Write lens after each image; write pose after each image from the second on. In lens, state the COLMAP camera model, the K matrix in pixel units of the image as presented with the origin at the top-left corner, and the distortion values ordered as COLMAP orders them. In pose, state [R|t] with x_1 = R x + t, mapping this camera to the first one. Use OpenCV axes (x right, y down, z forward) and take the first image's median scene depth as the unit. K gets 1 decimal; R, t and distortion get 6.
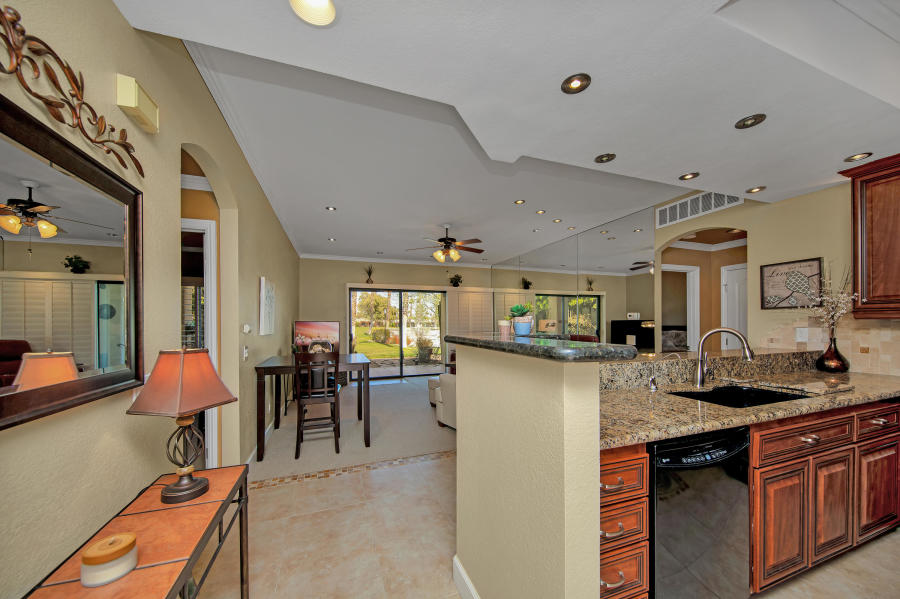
lens RADIAL K [[318.0, 0, 450.9], [0, 318.0, 323.9], [0, 0, 1]] dist [0.002164, 0.000036]
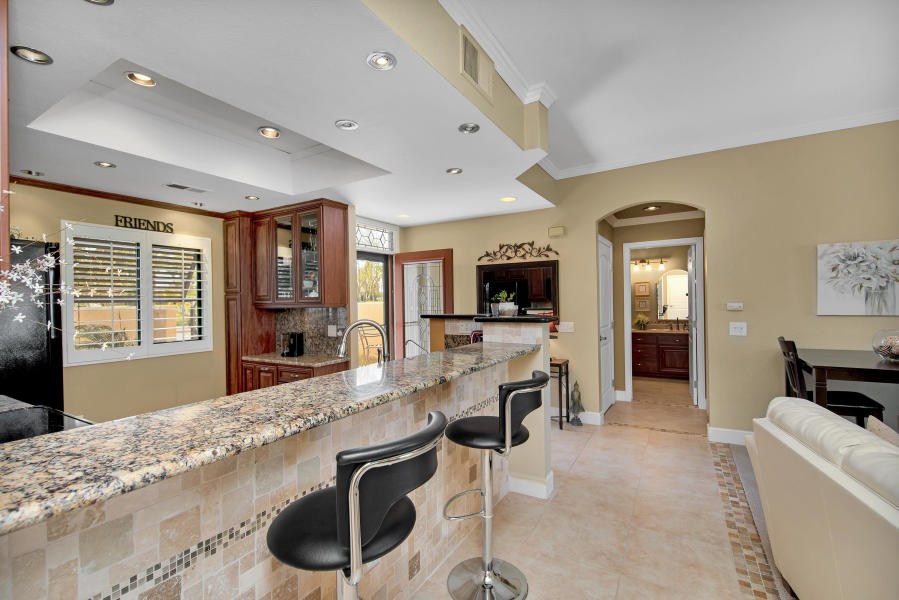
lens RADIAL K [[408.1, 0, 450.7], [0, 408.1, 301.5], [0, 0, 1]] dist [0.001067, -0.000005]
pose [[-0.763305, 0.025367, -0.645540, 0.860610], [0.022621, 0.999666, 0.012534, -0.034051], [0.645642, -0.005036, -0.763624, 1.239484]]
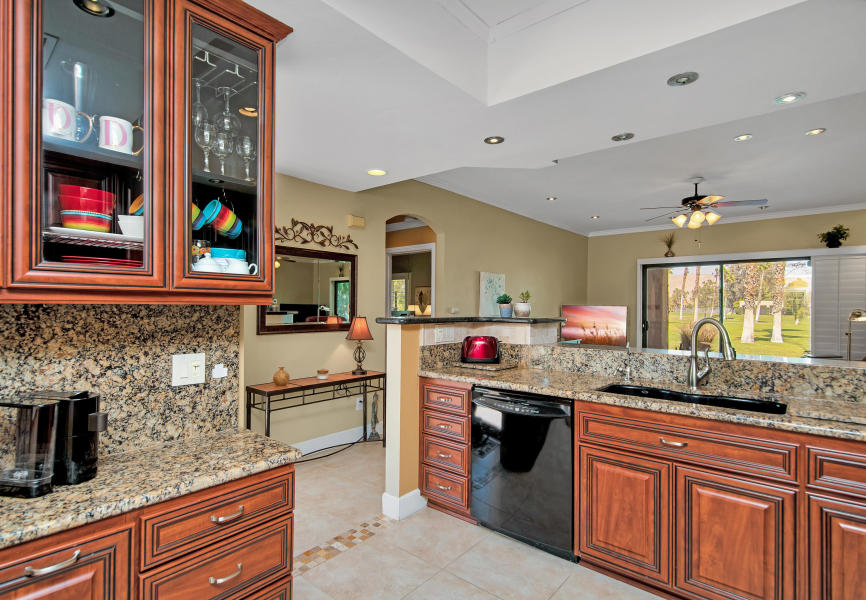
lens RADIAL K [[446.7, 0, 431.2], [0, 446.7, 303.2], [0, 0, 1]] dist [-0.001591, -0.000078]
pose [[0.507974, 0.001272, -0.861371, 0.896508], [-0.011237, 0.999924, -0.005150, -0.006599], [0.861299, 0.012295, 0.507950, -0.109682]]
